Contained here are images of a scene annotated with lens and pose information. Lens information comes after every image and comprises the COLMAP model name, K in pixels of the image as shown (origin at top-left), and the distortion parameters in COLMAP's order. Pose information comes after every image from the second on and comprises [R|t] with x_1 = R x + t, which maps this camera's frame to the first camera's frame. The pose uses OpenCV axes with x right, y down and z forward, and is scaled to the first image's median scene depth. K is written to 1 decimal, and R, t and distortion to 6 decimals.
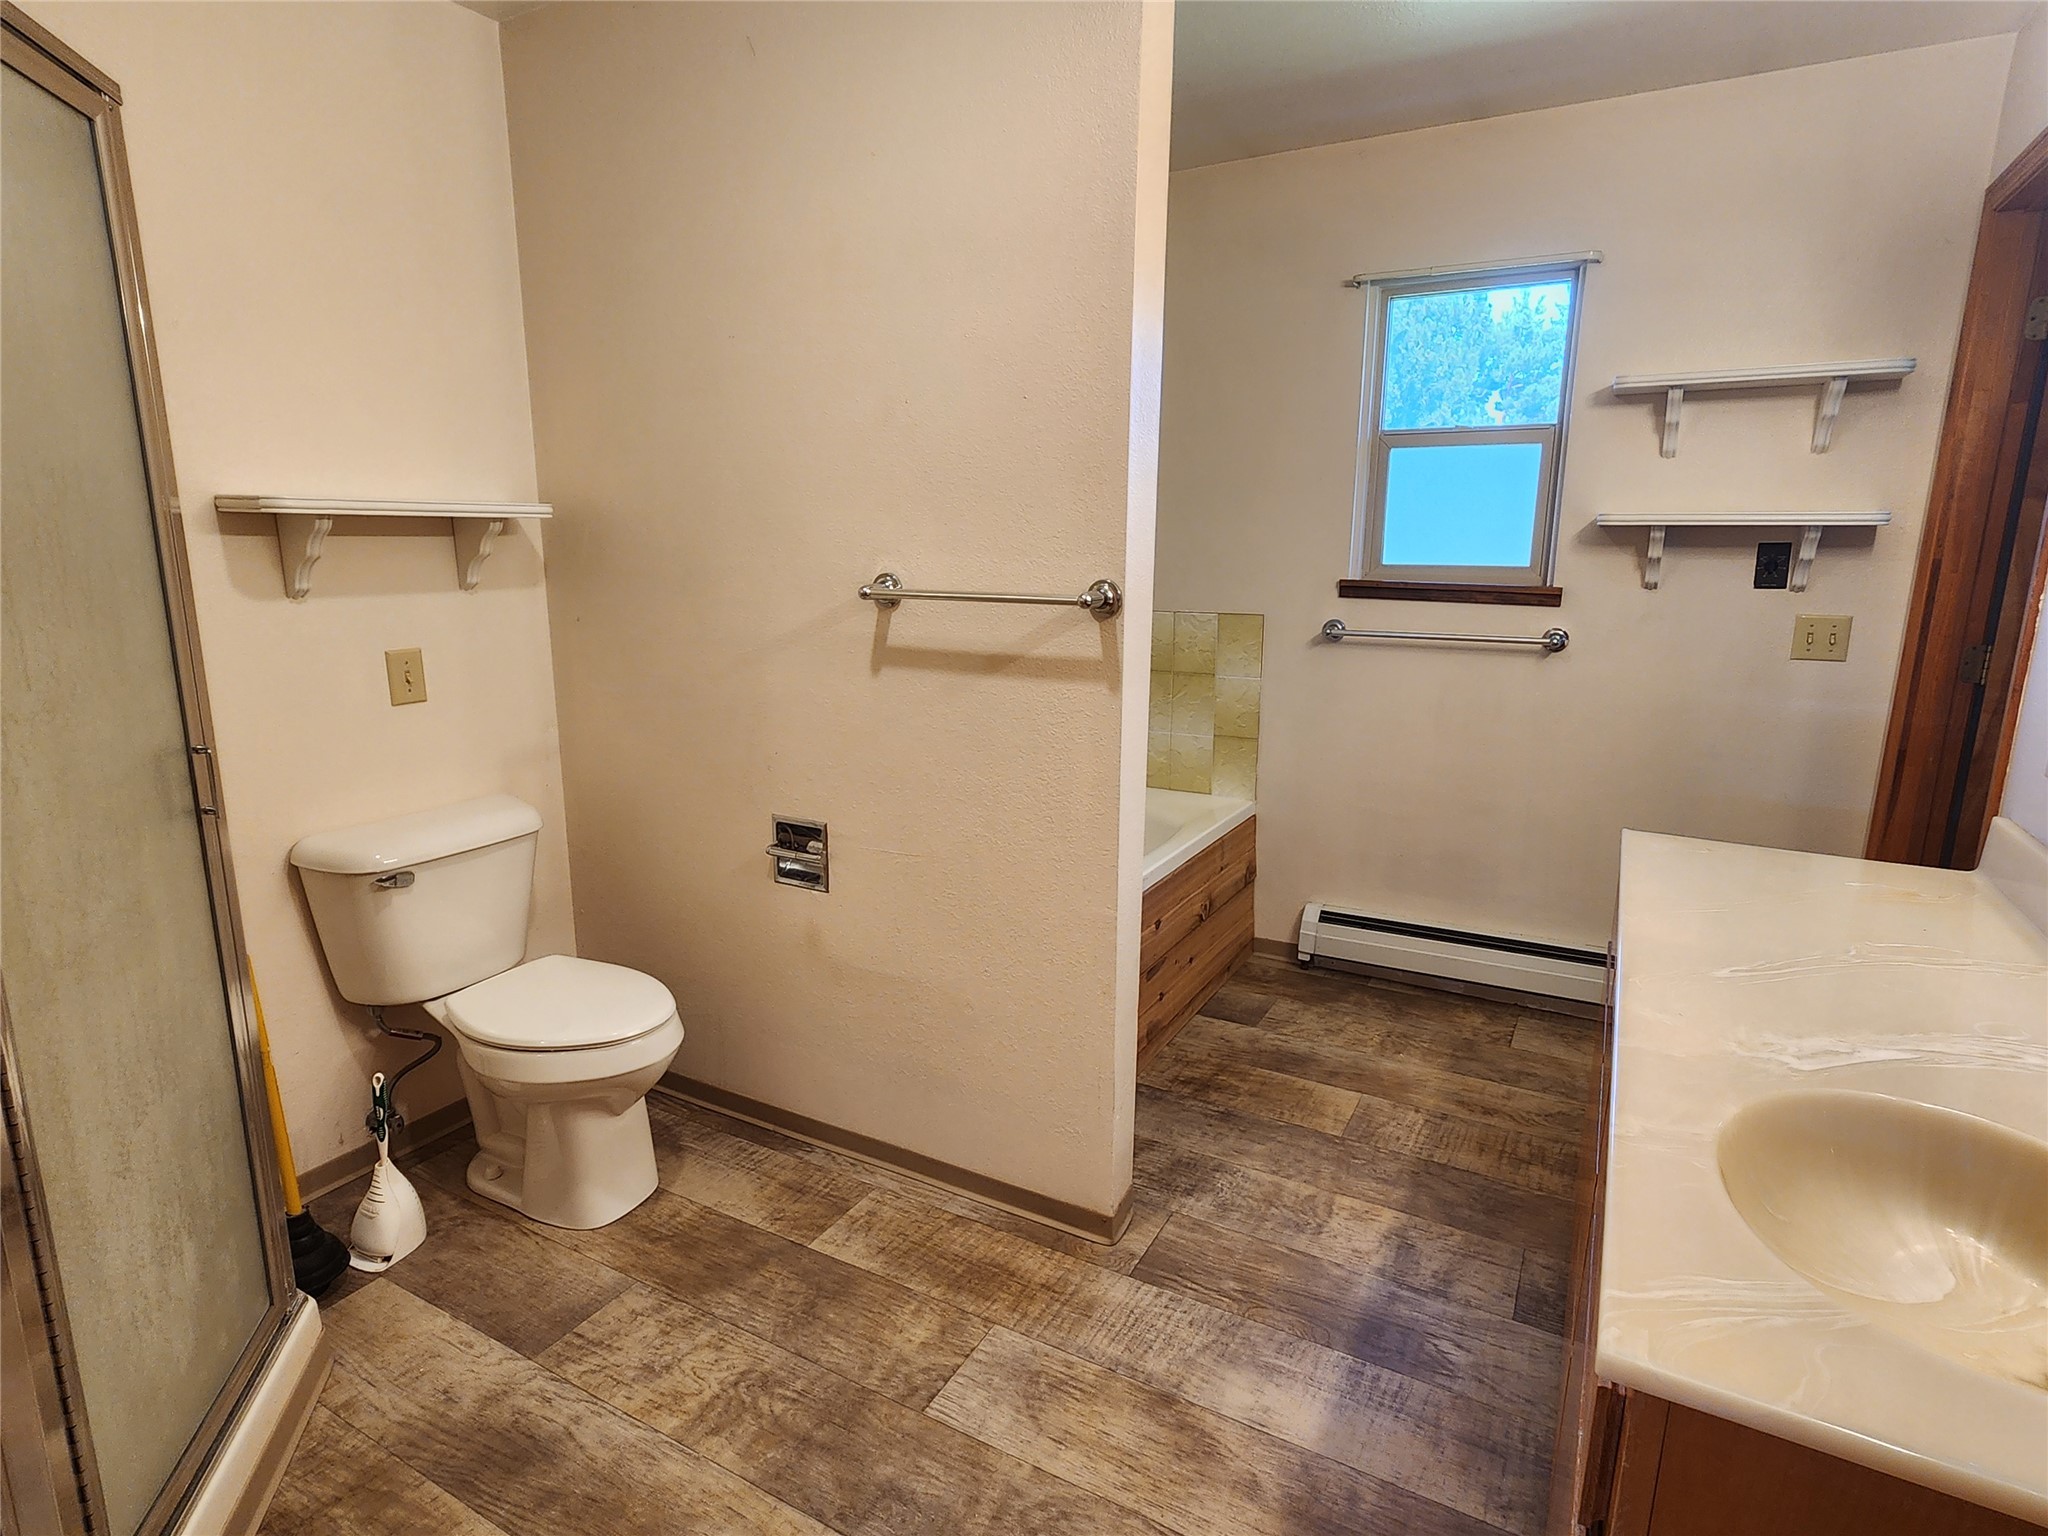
lens RADIAL K [[1081.0, 0, 1022.1], [0, 1081.0, 771.9], [0, 0, 1]] dist [0.002058, 0.001096]
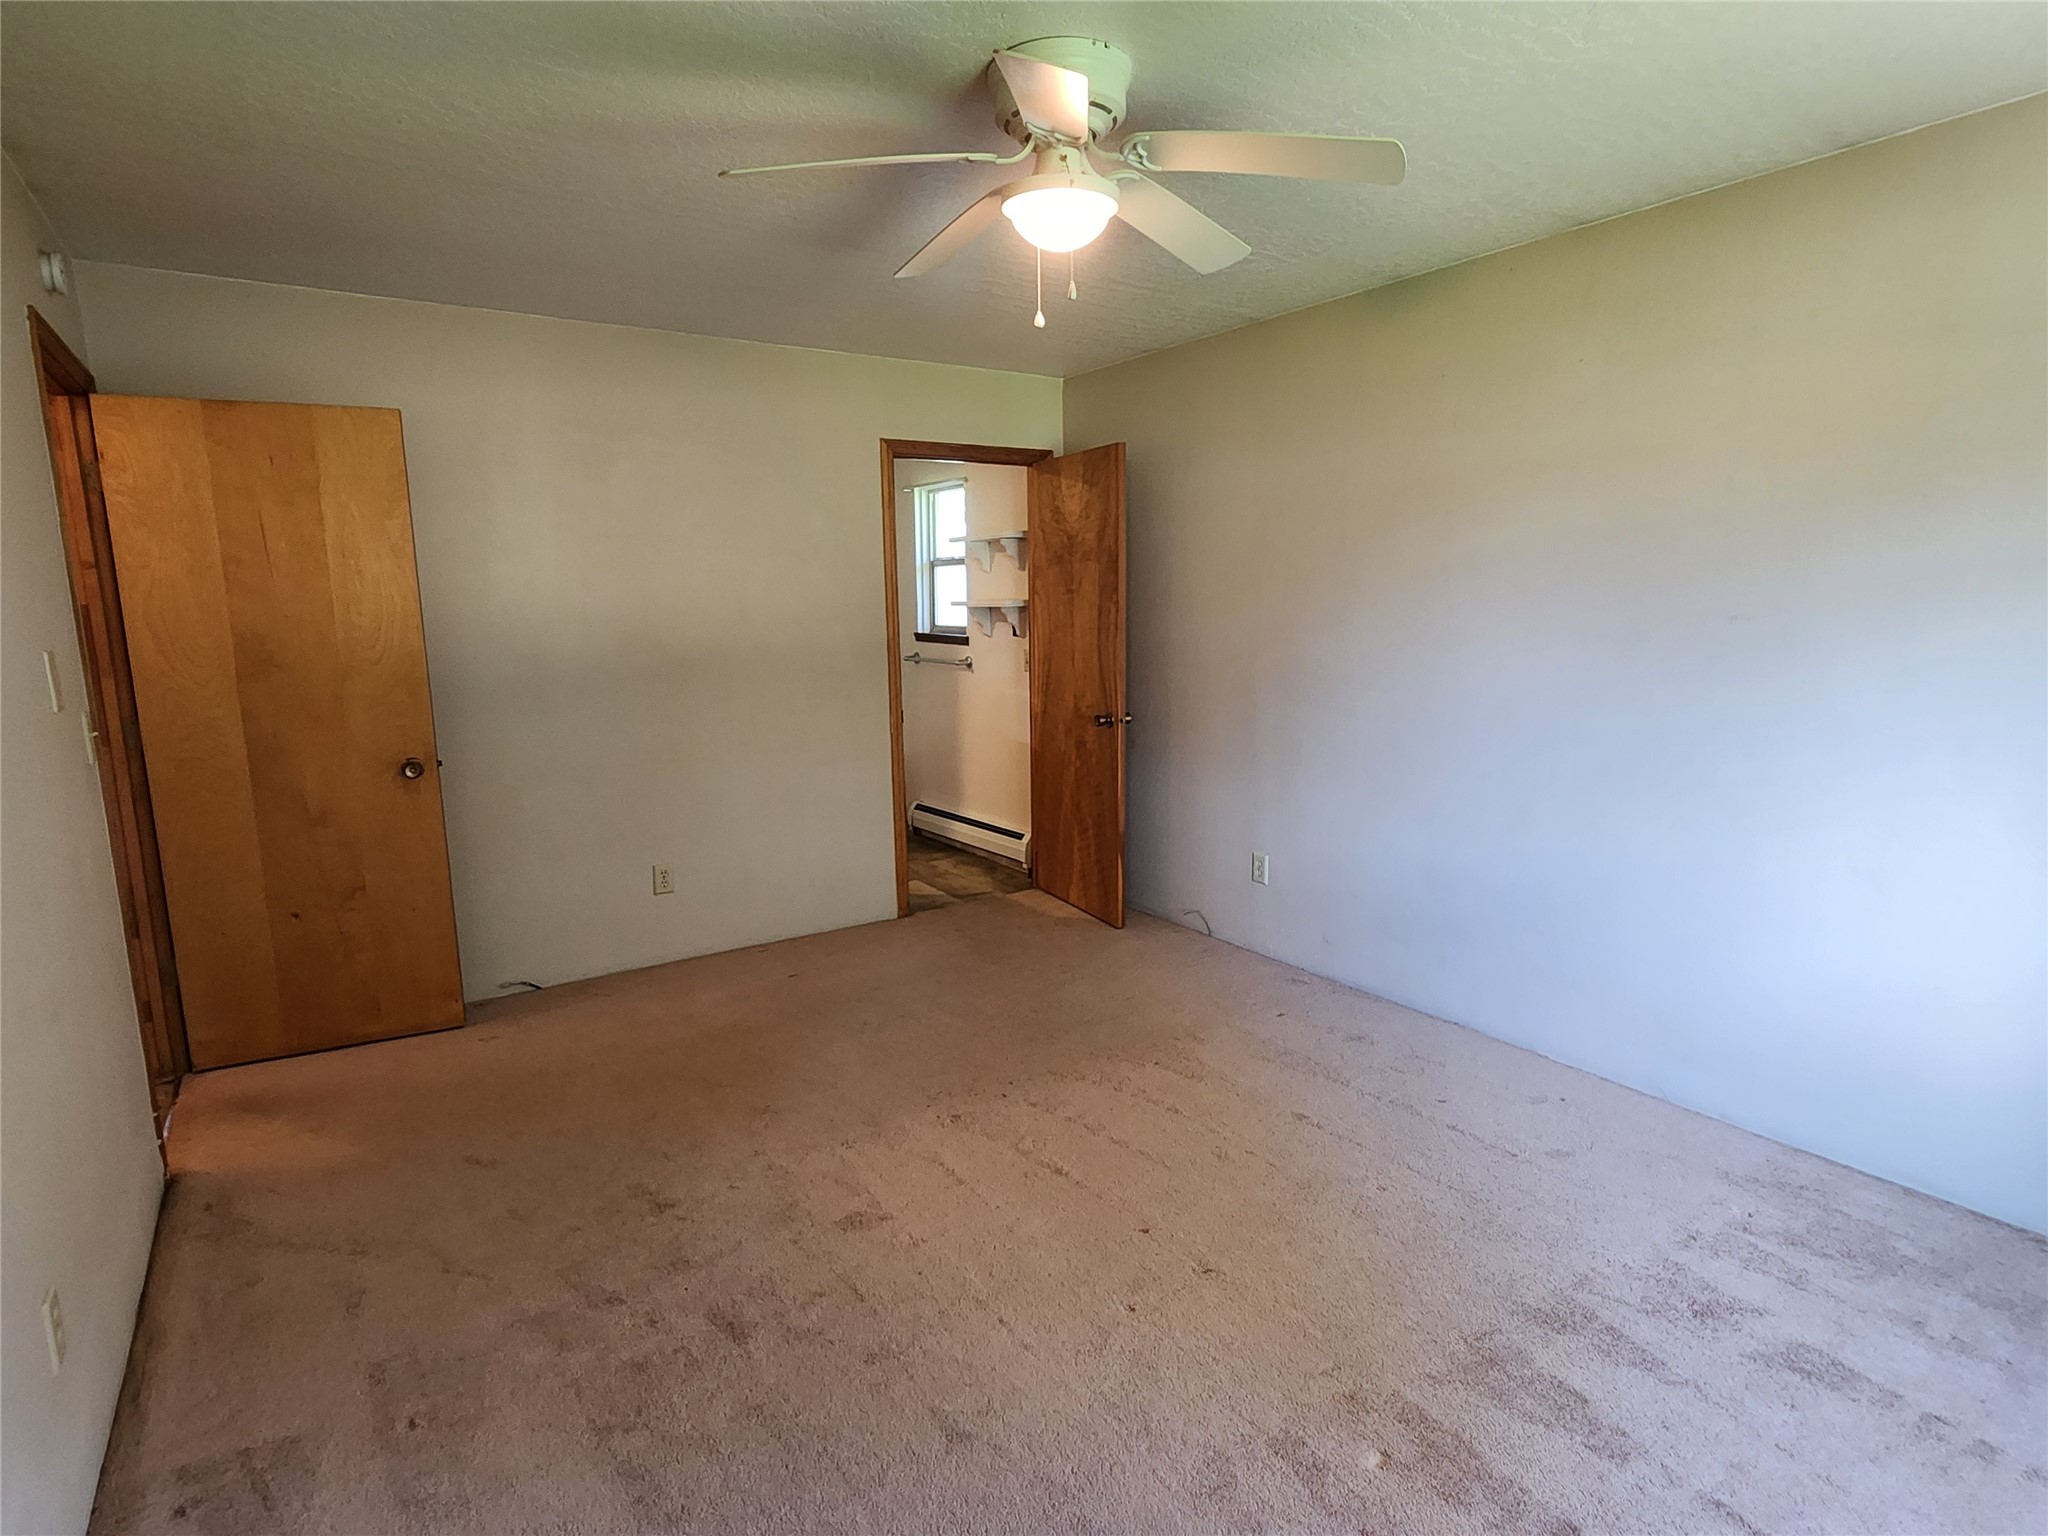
lens RADIAL K [[1081.0, 0, 1019.3], [0, 1081.0, 763.5], [0, 0, 1]] dist [0.002058, 0.001096]
pose [[0.891653, 0.056218, -0.449215, 1.668811], [-0.080705, 0.996104, -0.035534, 0.142990], [0.445467, 0.067938, 0.892717, -0.818031]]
